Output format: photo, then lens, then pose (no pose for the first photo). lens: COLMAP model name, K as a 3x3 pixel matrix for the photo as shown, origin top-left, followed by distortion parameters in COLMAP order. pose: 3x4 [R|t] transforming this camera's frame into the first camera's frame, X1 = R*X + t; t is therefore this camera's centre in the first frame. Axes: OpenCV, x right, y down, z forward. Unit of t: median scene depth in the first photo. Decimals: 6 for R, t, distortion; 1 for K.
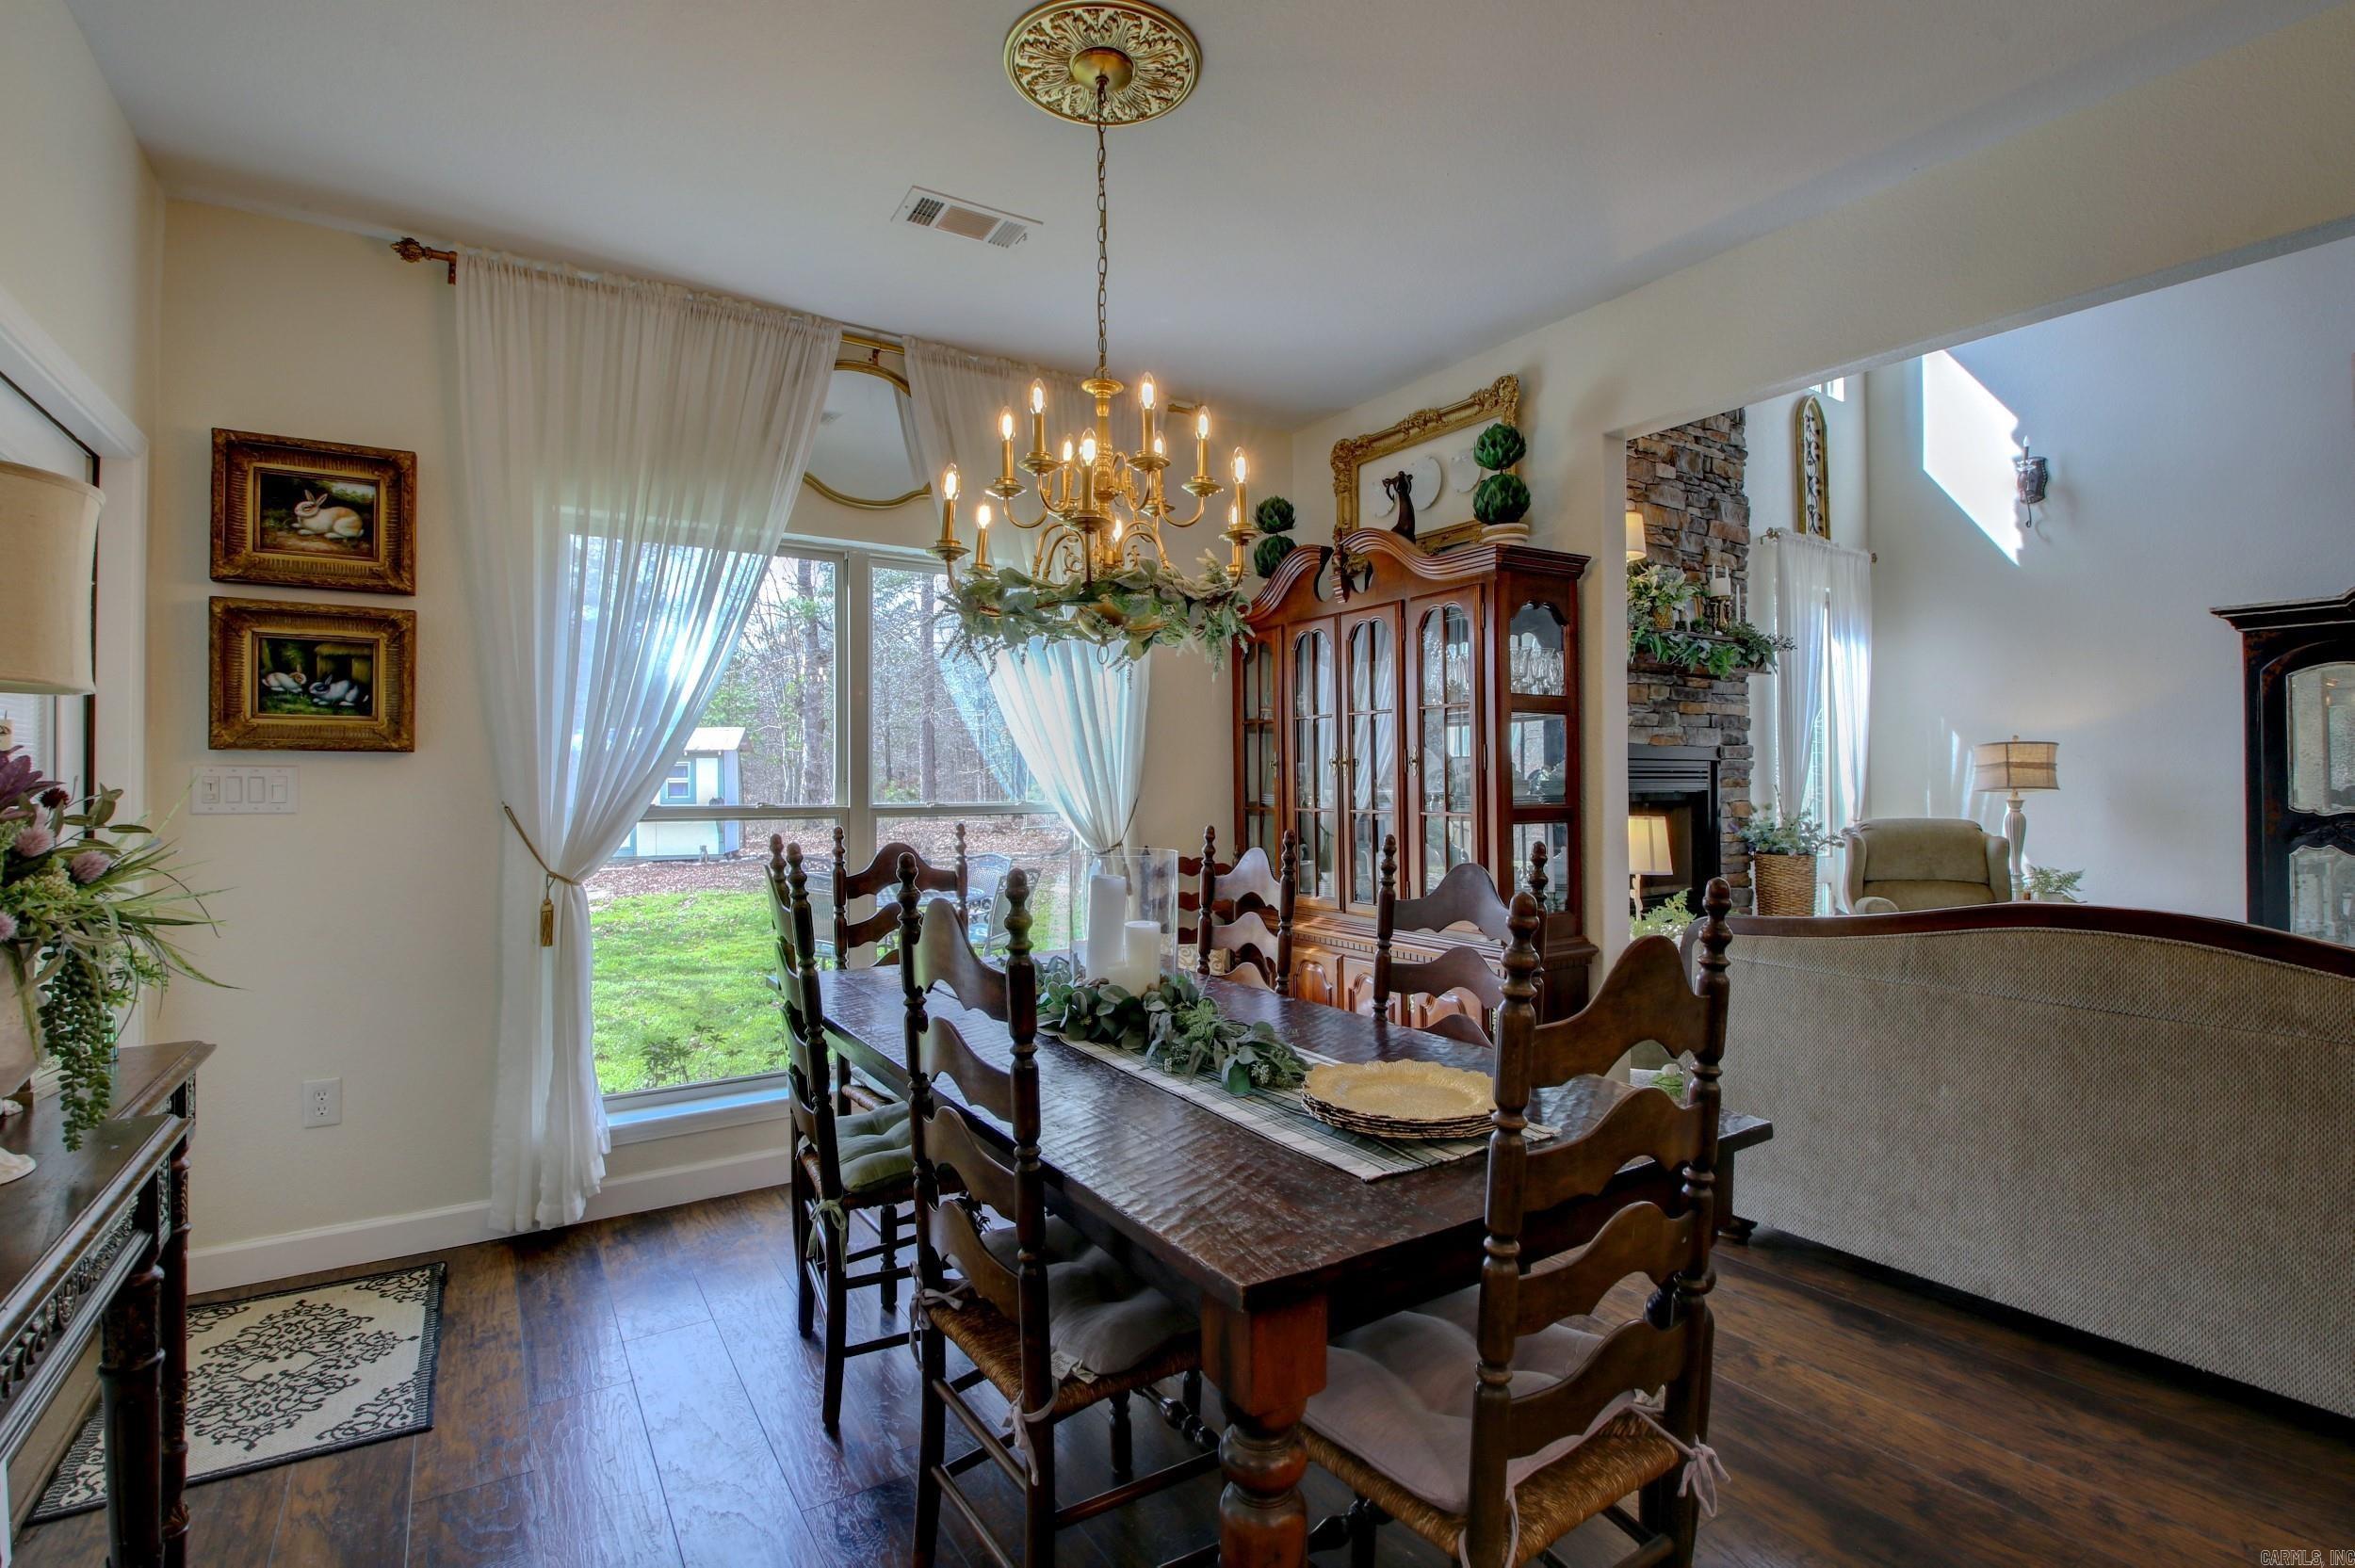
lens RADIAL K [[1083.7, 0, 1179.6], [0, 1083.7, 776.9], [0, 0, 1]] dist [0.031067, -0.049209]
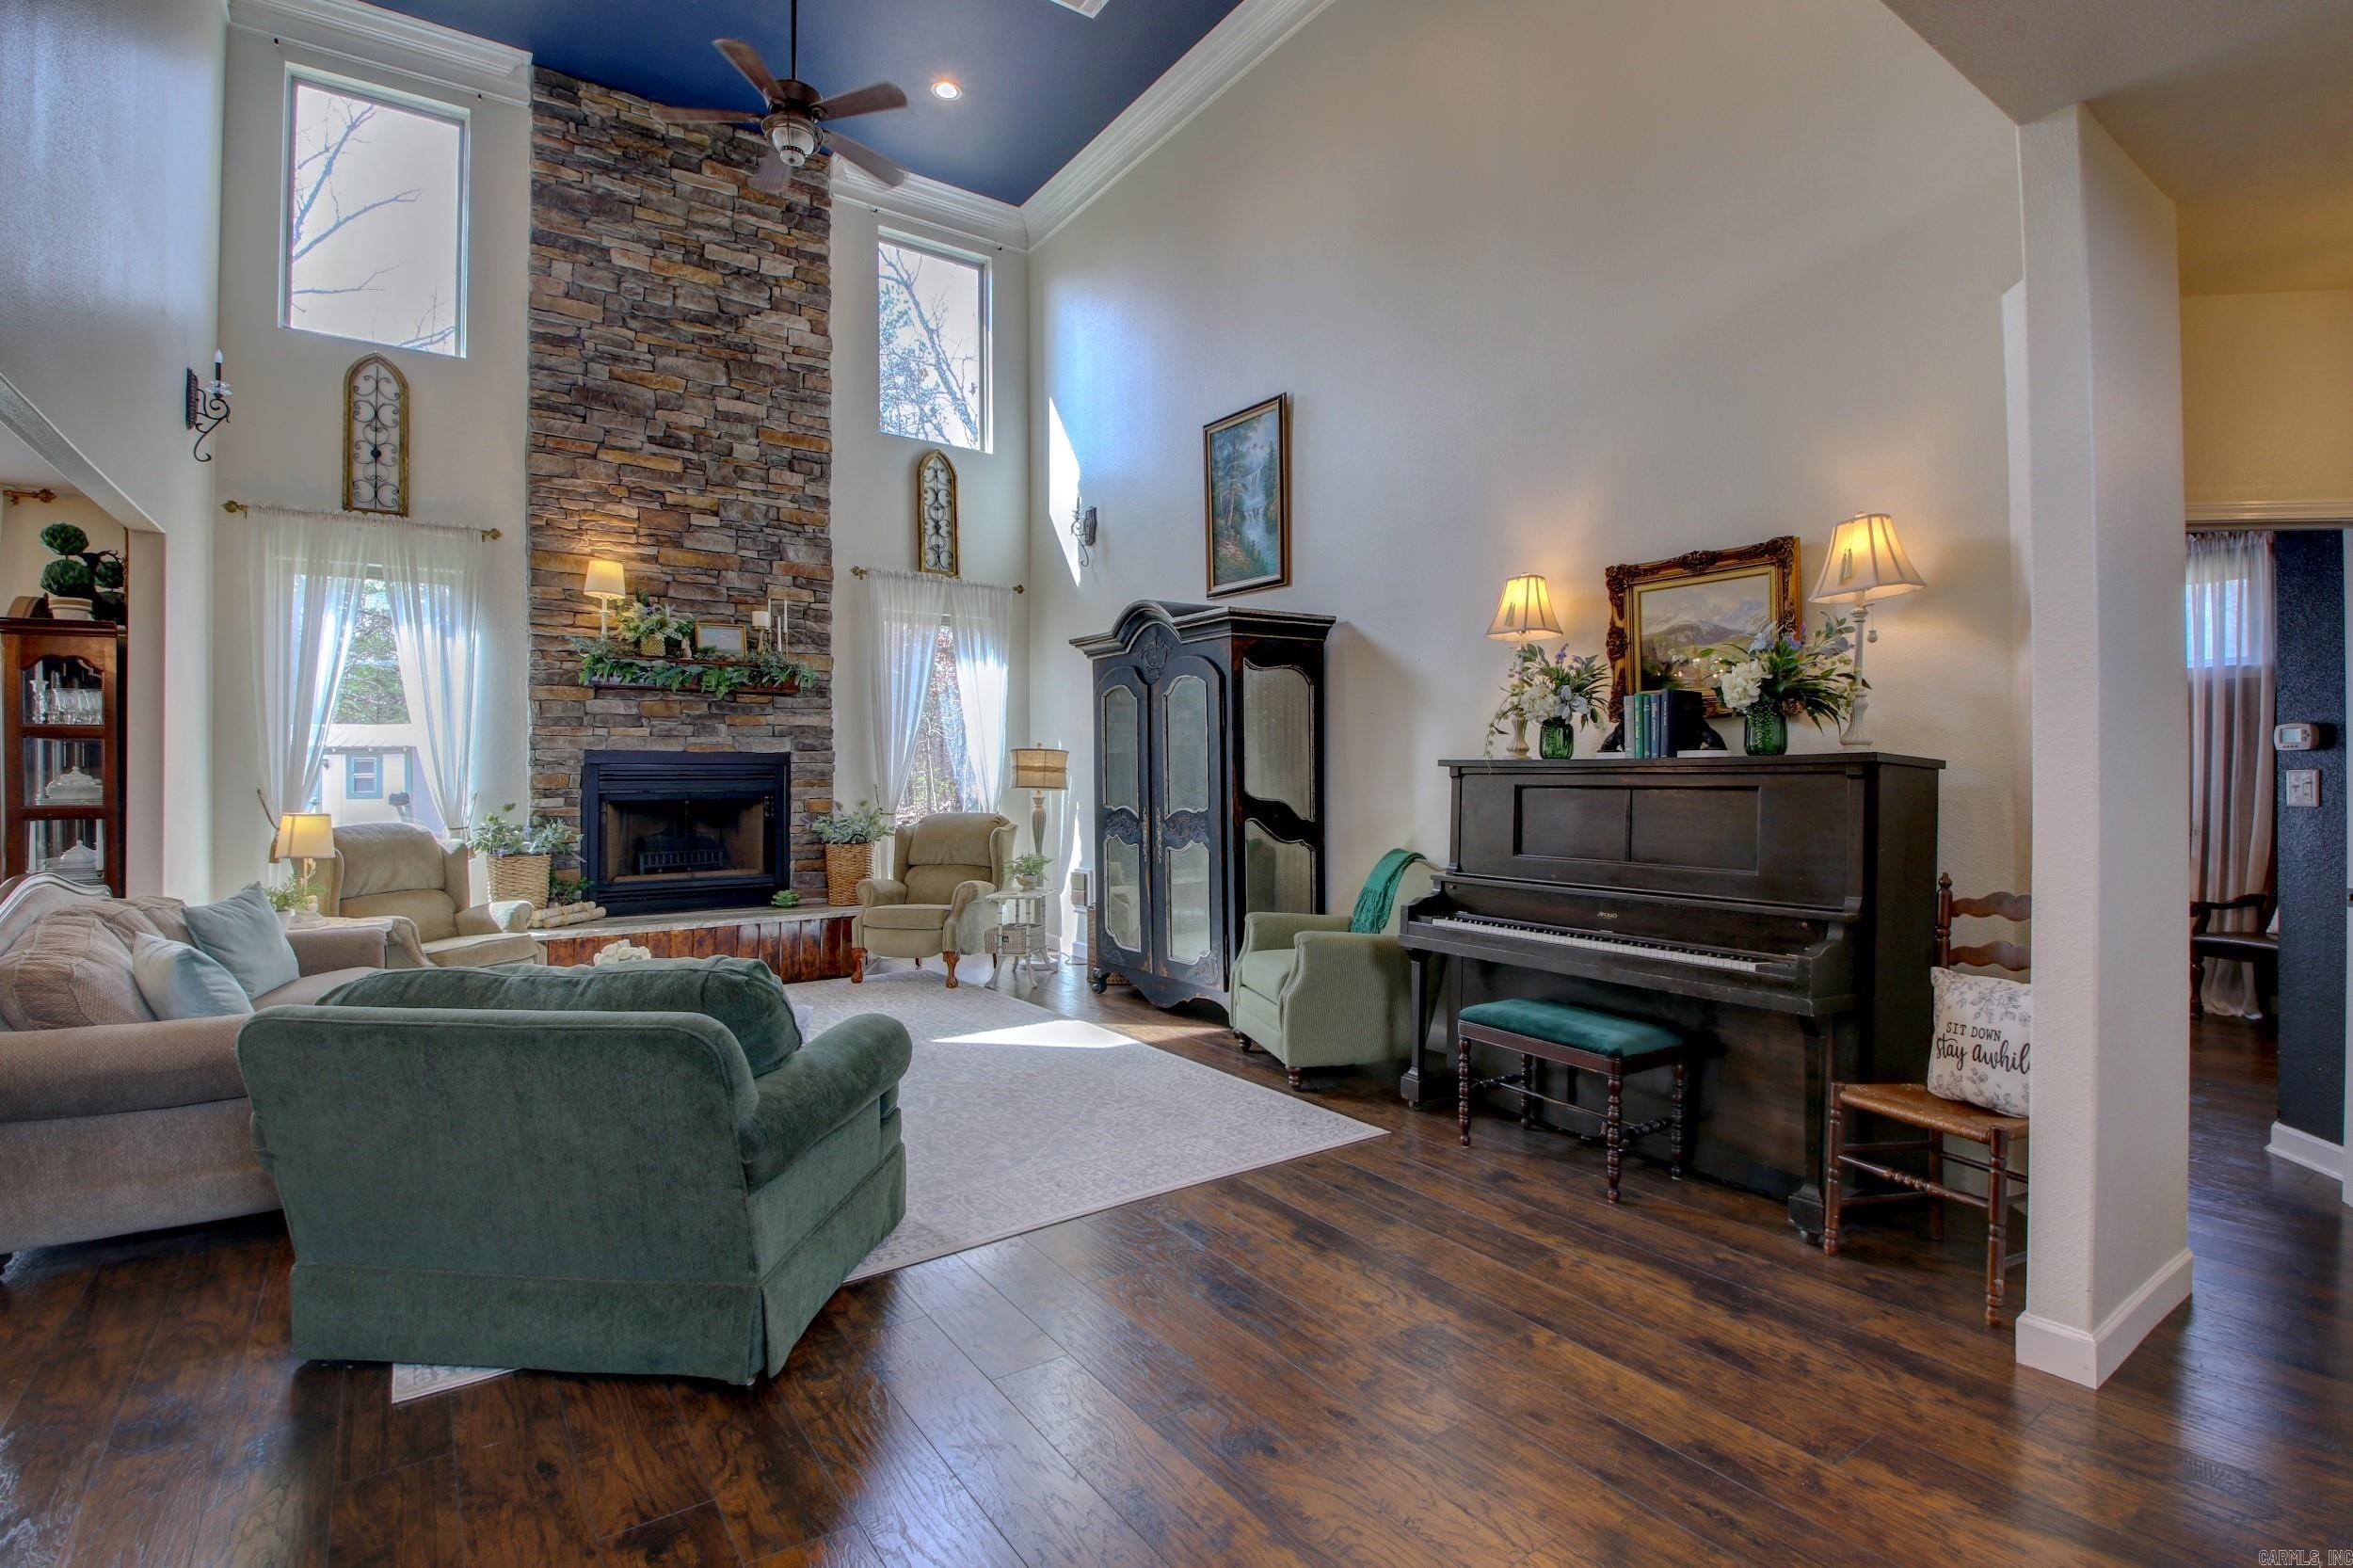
lens RADIAL K [[1097.4, 0, 1183.6], [0, 1097.4, 768.7], [0, 0, 1]] dist [0.032731, -0.052507]
pose [[0.999313, -0.001516, 0.037030, 1.470735], [0.001529, 0.999999, -0.000325, -0.015775], [-0.037029, 0.000381, 0.999314, -0.347960]]
